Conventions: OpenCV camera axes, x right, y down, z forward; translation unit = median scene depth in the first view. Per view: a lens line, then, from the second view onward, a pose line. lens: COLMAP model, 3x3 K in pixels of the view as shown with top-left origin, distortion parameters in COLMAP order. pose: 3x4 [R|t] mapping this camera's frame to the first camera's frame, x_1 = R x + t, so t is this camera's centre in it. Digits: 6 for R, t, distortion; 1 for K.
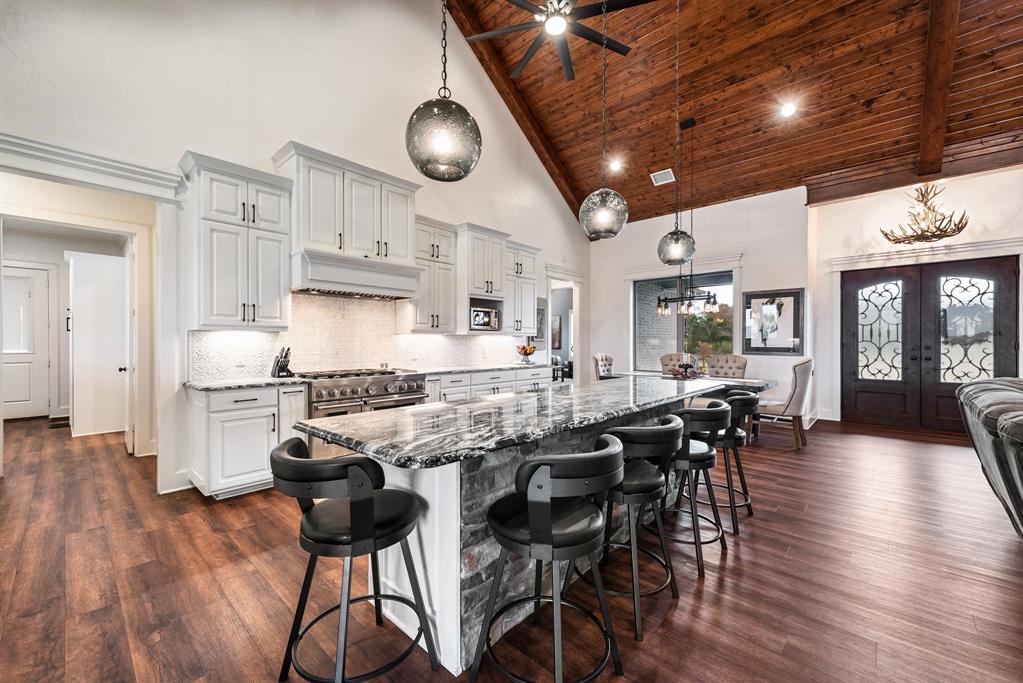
lens RADIAL K [[403.9, 0, 509.8], [0, 403.9, 344.8], [0, 0, 1]] dist [0.000154, 0.000008]
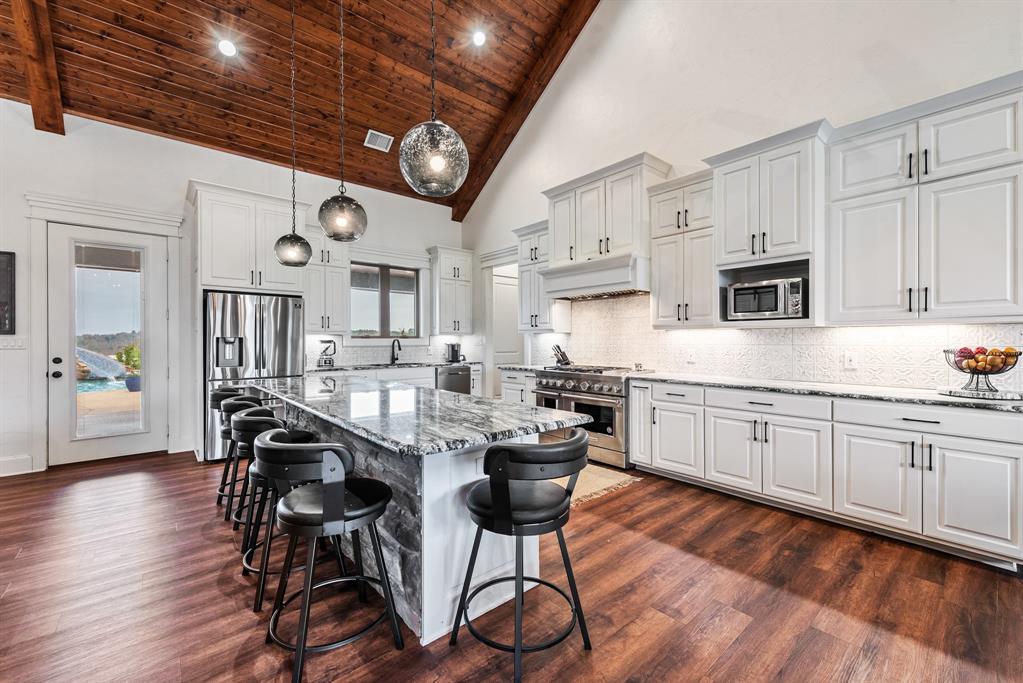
lens RADIAL K [[418.7, 0, 509.4], [0, 418.7, 338.3], [0, 0, 1]] dist [0.007532, -0.000450]
pose [[-0.121521, -0.005774, -0.992572, 0.660638], [0.001035, 0.999982, -0.005943, -0.006364], [0.992588, -0.001750, -0.121513, 0.817622]]
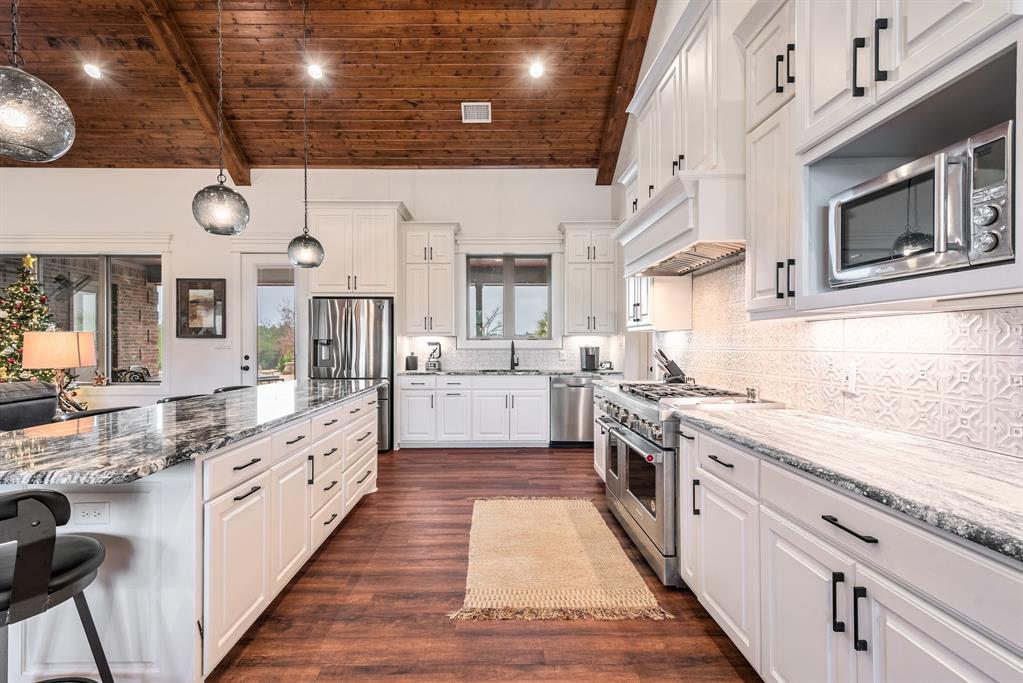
lens RADIAL K [[464.8, 0, 508.9], [0, 464.8, 344.0], [0, 0, 1]] dist [0.003552, 0.000165]
pose [[-0.738083, 0.002017, -0.674707, 0.255713], [0.000386, 0.999997, 0.002567, -0.006807], [0.674710, 0.001634, -0.738081, 1.191628]]
